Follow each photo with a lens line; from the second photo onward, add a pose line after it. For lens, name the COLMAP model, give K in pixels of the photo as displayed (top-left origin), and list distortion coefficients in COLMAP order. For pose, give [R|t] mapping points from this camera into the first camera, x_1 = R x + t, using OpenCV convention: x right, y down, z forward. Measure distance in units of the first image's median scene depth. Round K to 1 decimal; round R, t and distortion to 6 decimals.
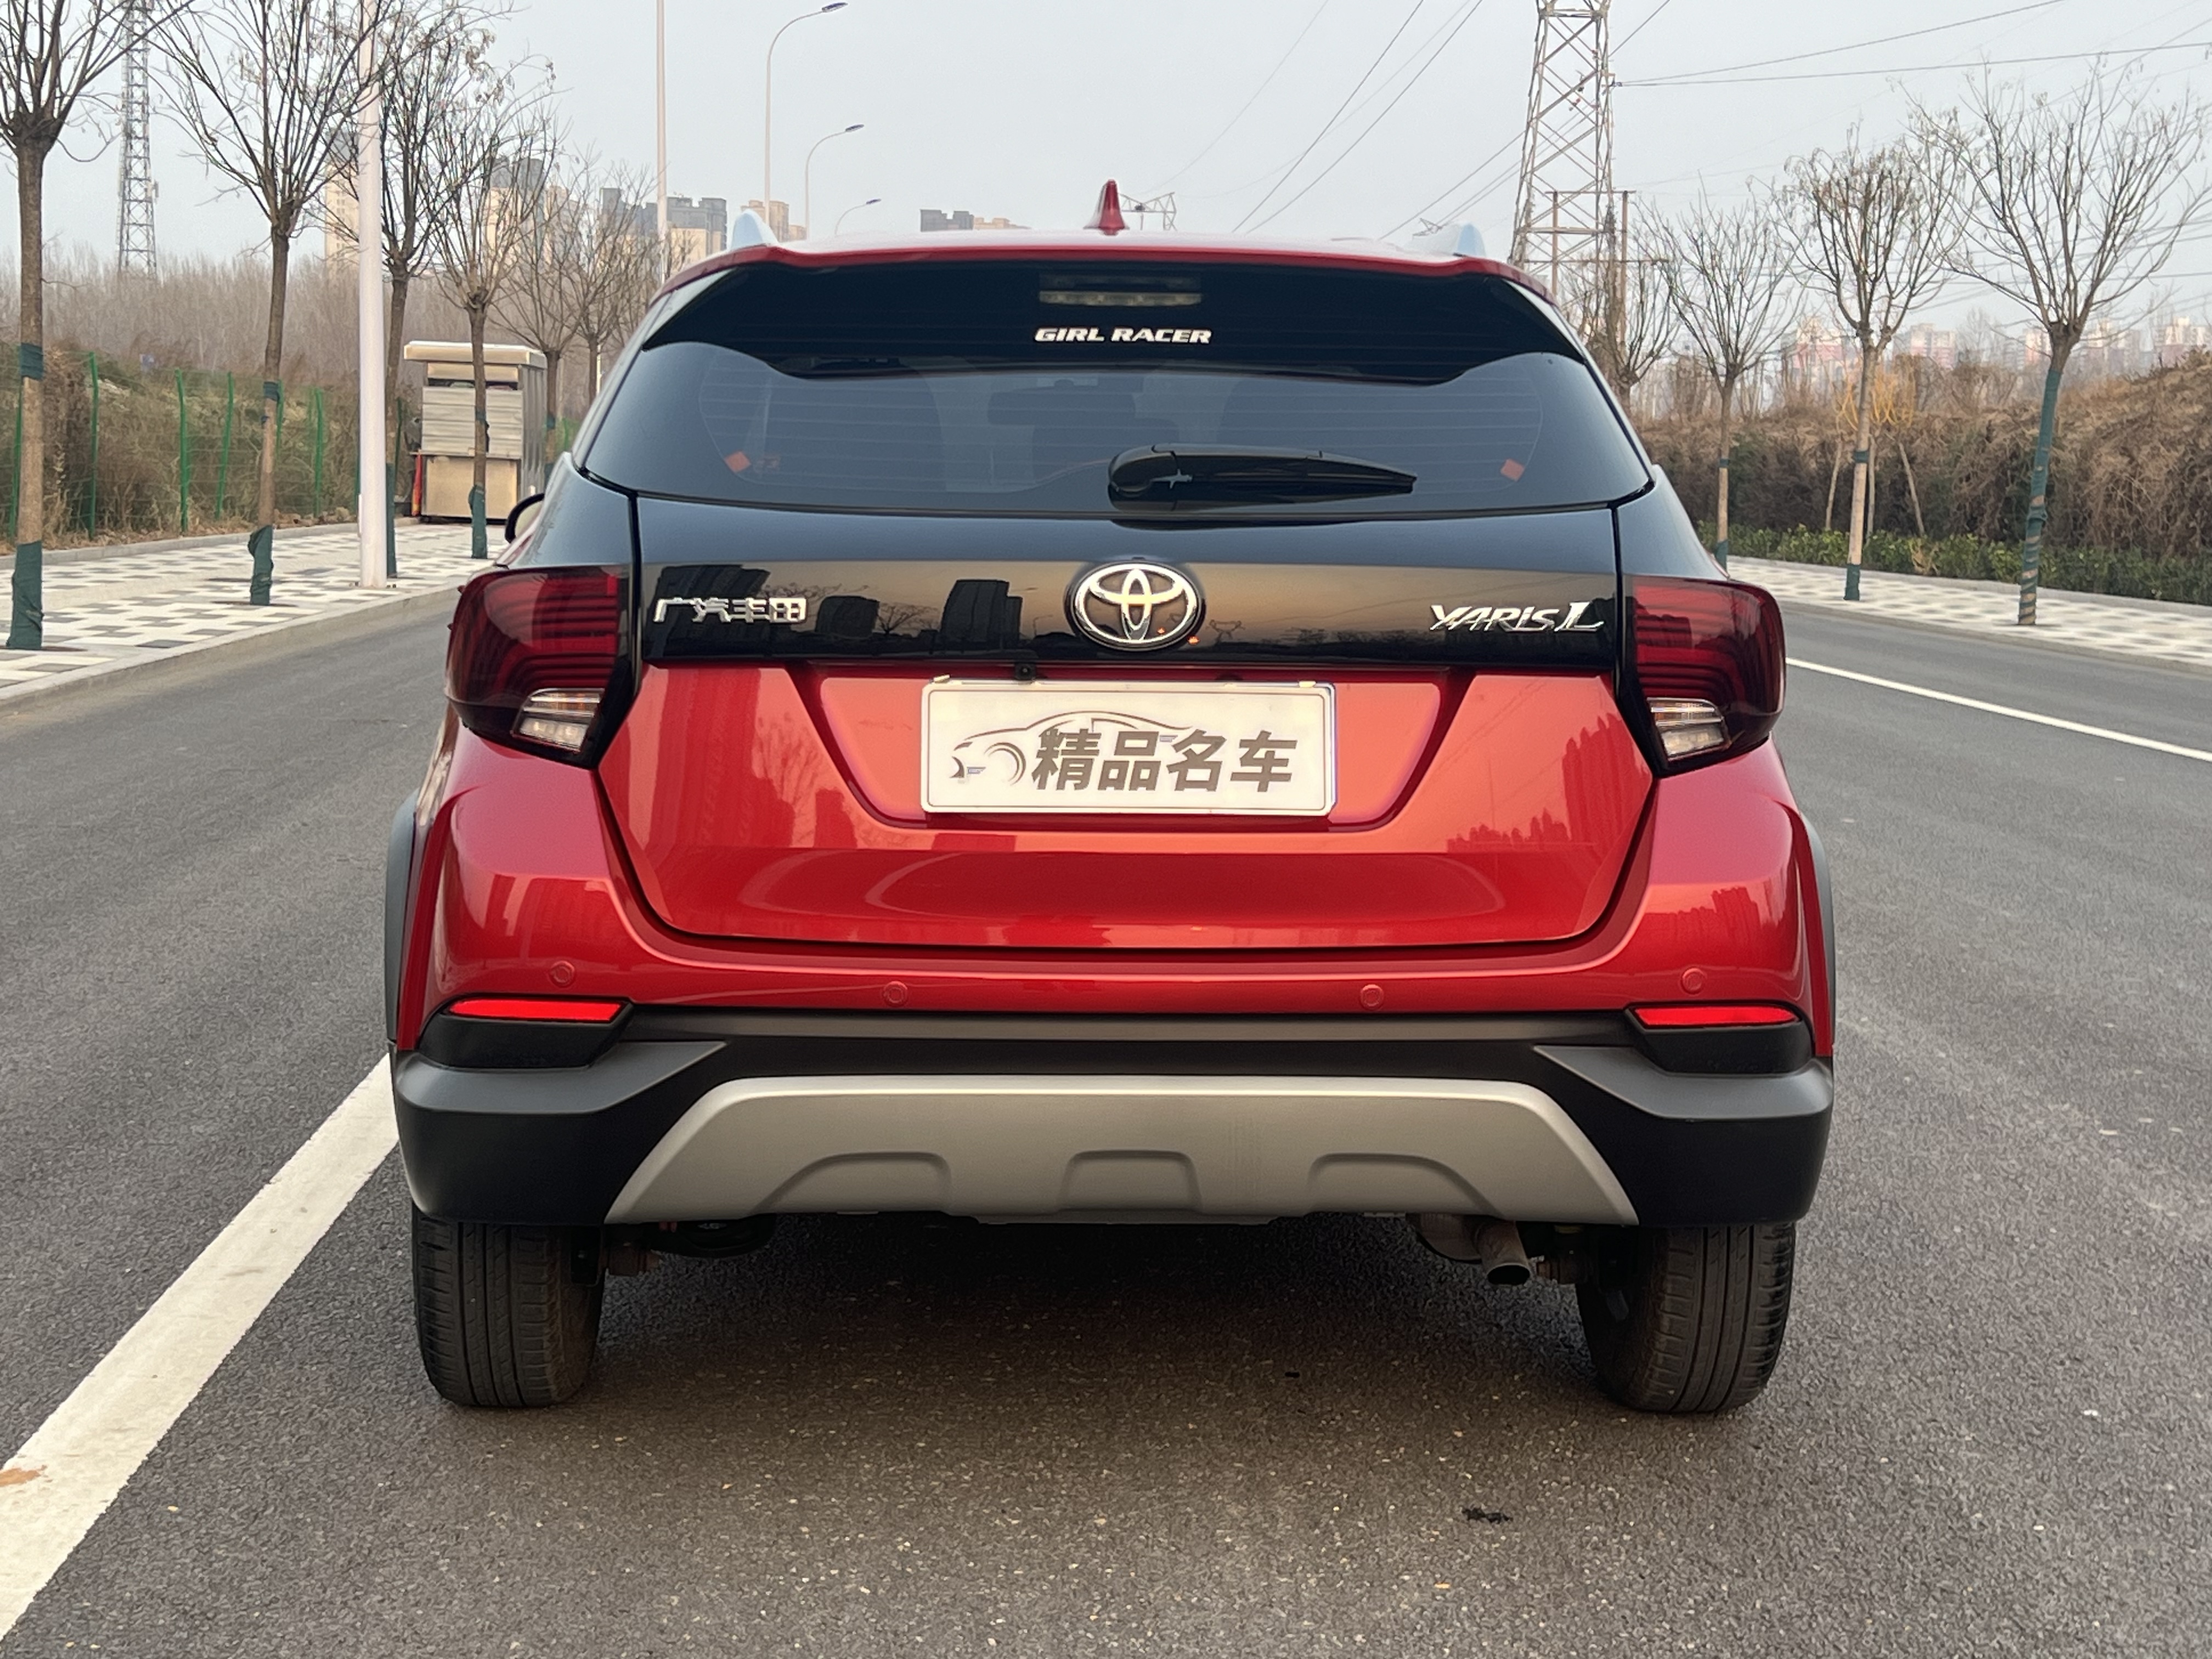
lens RADIAL K [[3493.8, 0, 1106.0], [0, 3493.8, 829.5], [0, 0, 1]] dist [0.096777, -0.076601]
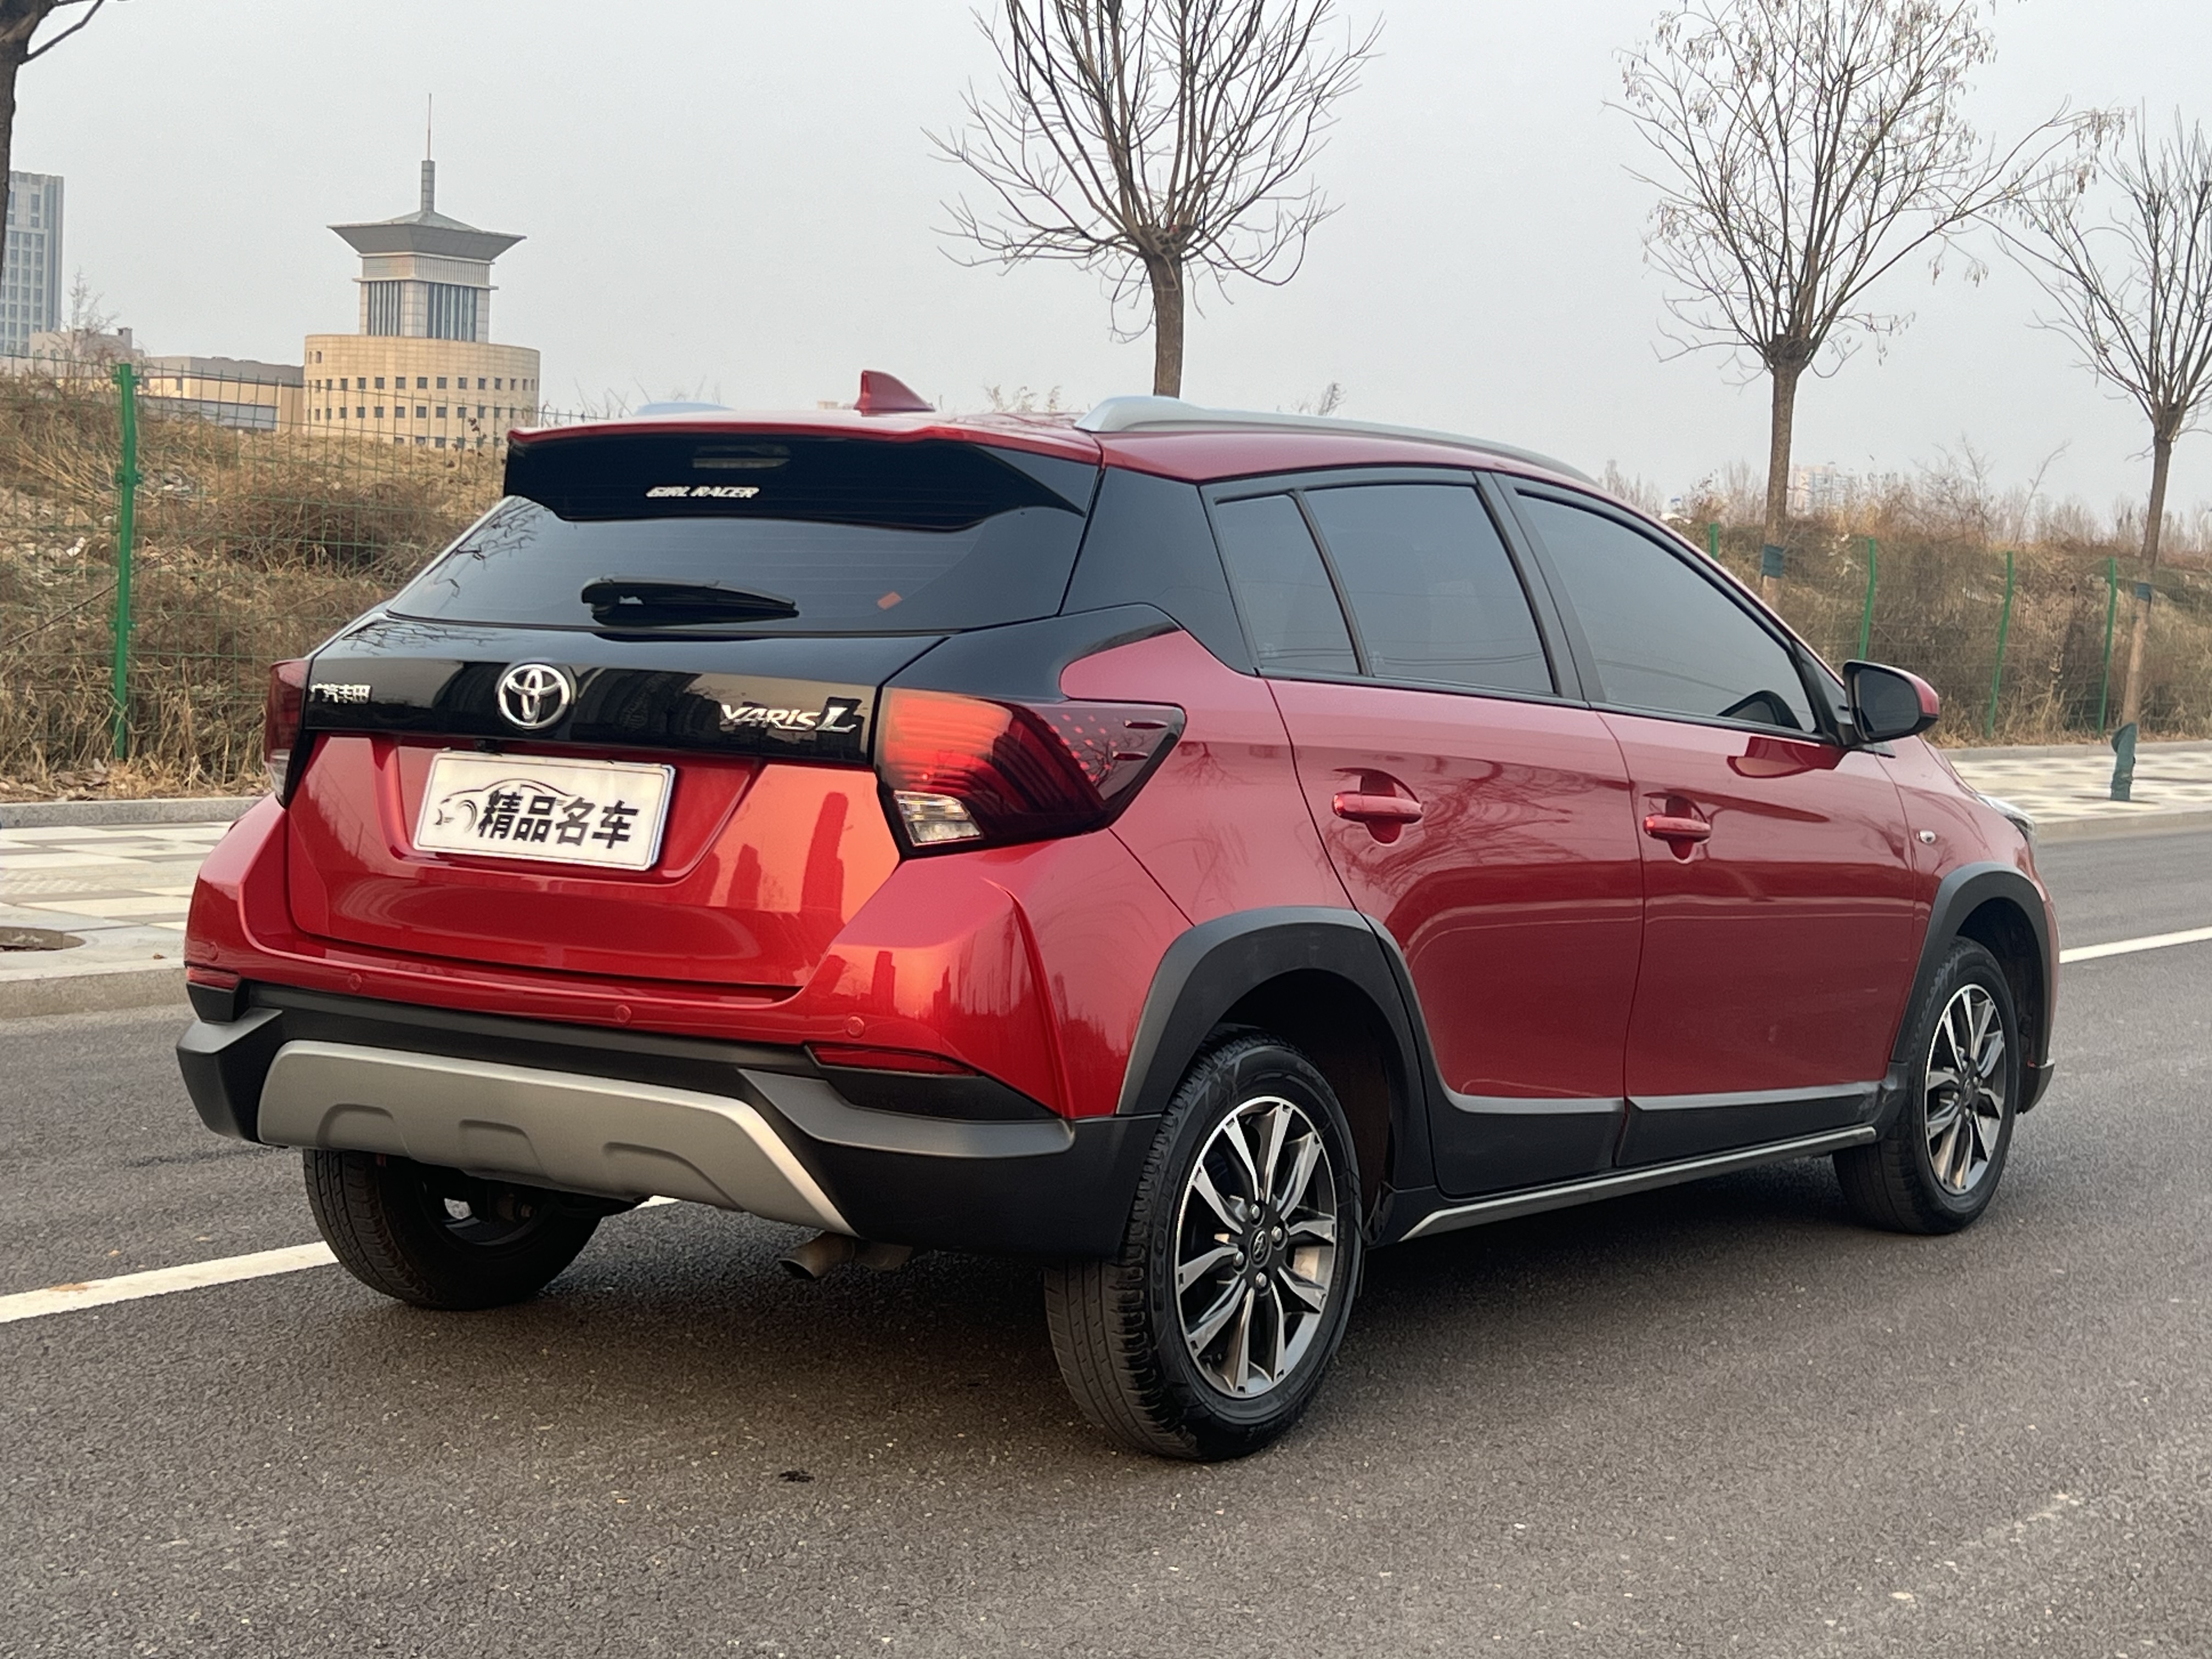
lens RADIAL K [[3493.8, 0, 1106.0], [0, 3493.8, 829.5], [0, 0, 1]] dist [0.096777, -0.076601]
pose [[0.791601, 0.049853, -0.609002, 0.951206], [-0.086362, 0.995789, -0.030741, 0.005660], [0.604905, 0.076929, 0.792573, 0.109807]]
